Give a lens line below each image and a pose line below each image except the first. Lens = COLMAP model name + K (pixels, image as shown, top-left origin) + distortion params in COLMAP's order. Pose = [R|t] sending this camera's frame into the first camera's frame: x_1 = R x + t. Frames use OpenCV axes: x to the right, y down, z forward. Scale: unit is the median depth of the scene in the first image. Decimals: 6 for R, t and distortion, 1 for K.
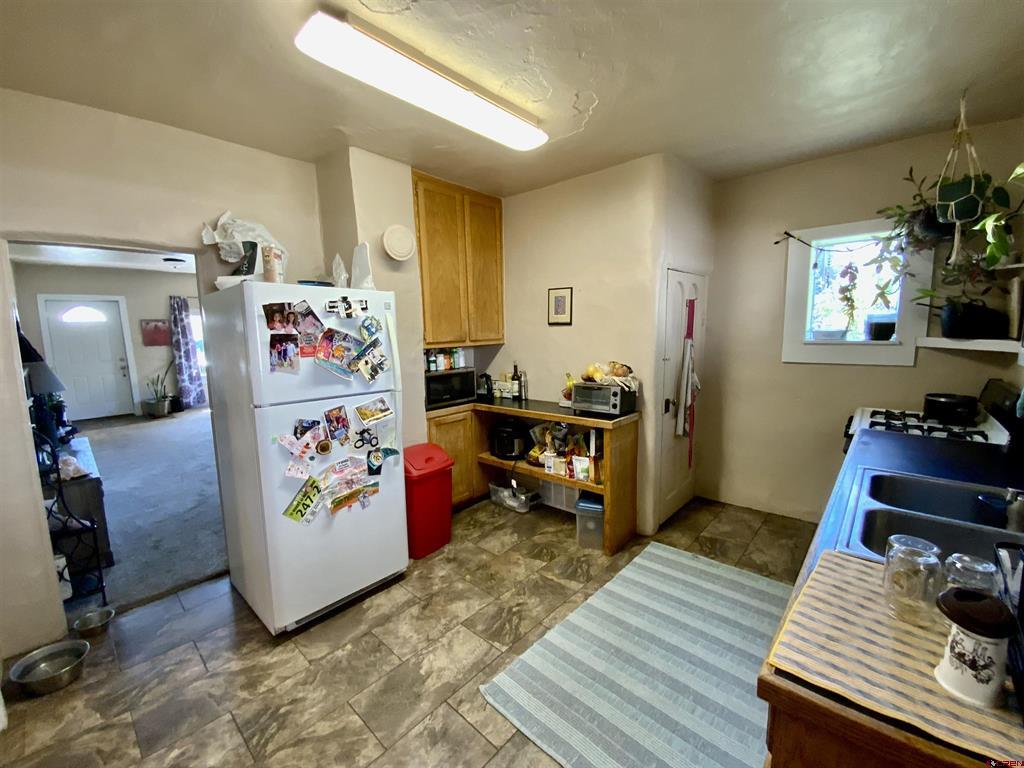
lens RADIAL K [[415.5, 0, 510.0], [0, 415.5, 380.2], [0, 0, 1]] dist [-0.001895, -0.000649]
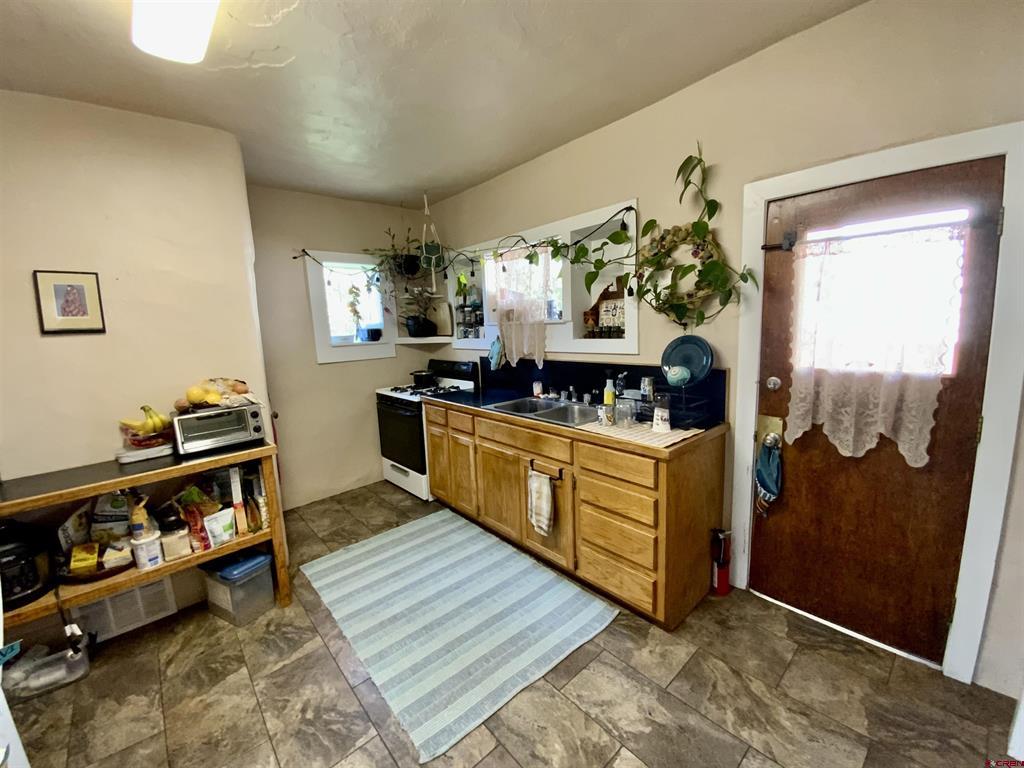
lens RADIAL K [[415.5, 0, 510.2], [0, 415.5, 387.4], [0, 0, 1]] dist [-0.001895, -0.000649]
pose [[0.101294, -0.133776, 0.985821, -0.484735], [0.164047, 0.979599, 0.116076, -0.030512], [-0.981238, 0.149964, 0.121173, 0.395386]]
